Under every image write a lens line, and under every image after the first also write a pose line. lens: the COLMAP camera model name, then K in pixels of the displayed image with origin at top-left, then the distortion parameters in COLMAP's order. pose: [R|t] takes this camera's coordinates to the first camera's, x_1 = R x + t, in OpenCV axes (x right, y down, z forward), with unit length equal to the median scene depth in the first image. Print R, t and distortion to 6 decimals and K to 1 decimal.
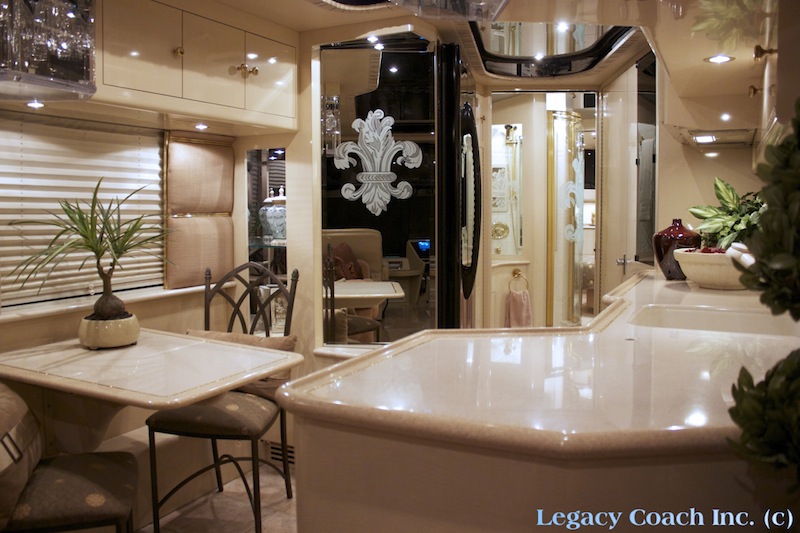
lens RADIAL K [[671.3, 0, 394.3], [0, 671.3, 263.0], [0, 0, 1]] dist [-0.132041, 0.075645]
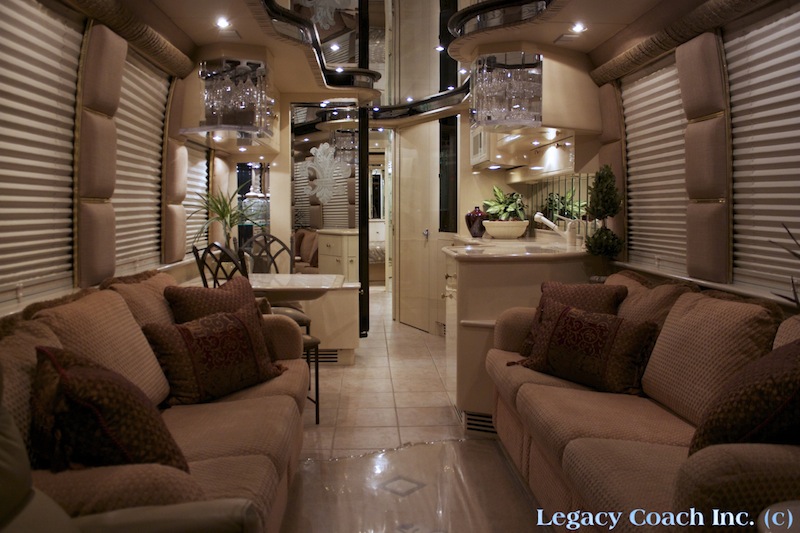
lens RADIAL K [[671.3, 0, 400.3], [0, 671.3, 265.0], [0, 0, 1]] dist [-0.132041, 0.075645]
pose [[0.862792, -0.038545, 0.504088, -0.736808], [0.040232, 0.999162, 0.007540, 0.078181], [-0.503956, 0.013775, 0.863619, -0.574256]]
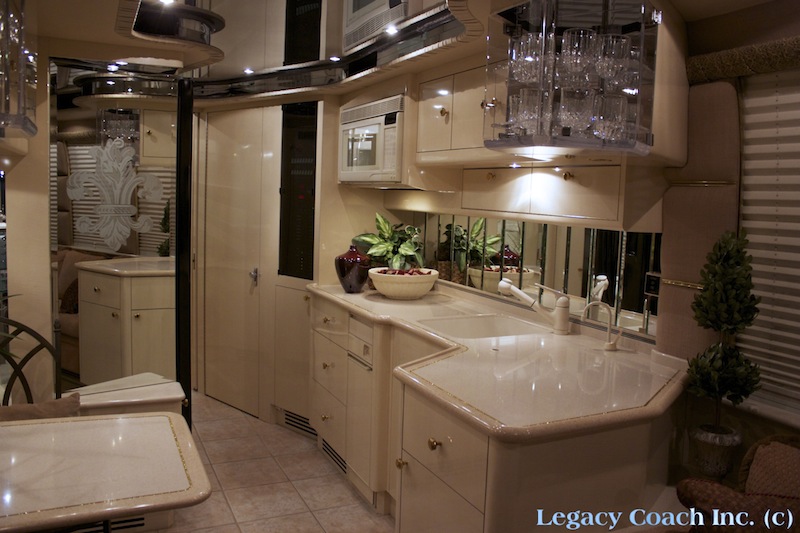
lens RADIAL K [[671.3, 0, 400.1], [0, 671.3, 270.0], [0, 0, 1]] dist [-0.132041, 0.075645]
pose [[0.606620, -0.062769, 0.792510, -0.522789], [0.030296, 0.997979, 0.055853, -0.083809], [-0.794414, -0.009871, 0.607296, 0.123518]]
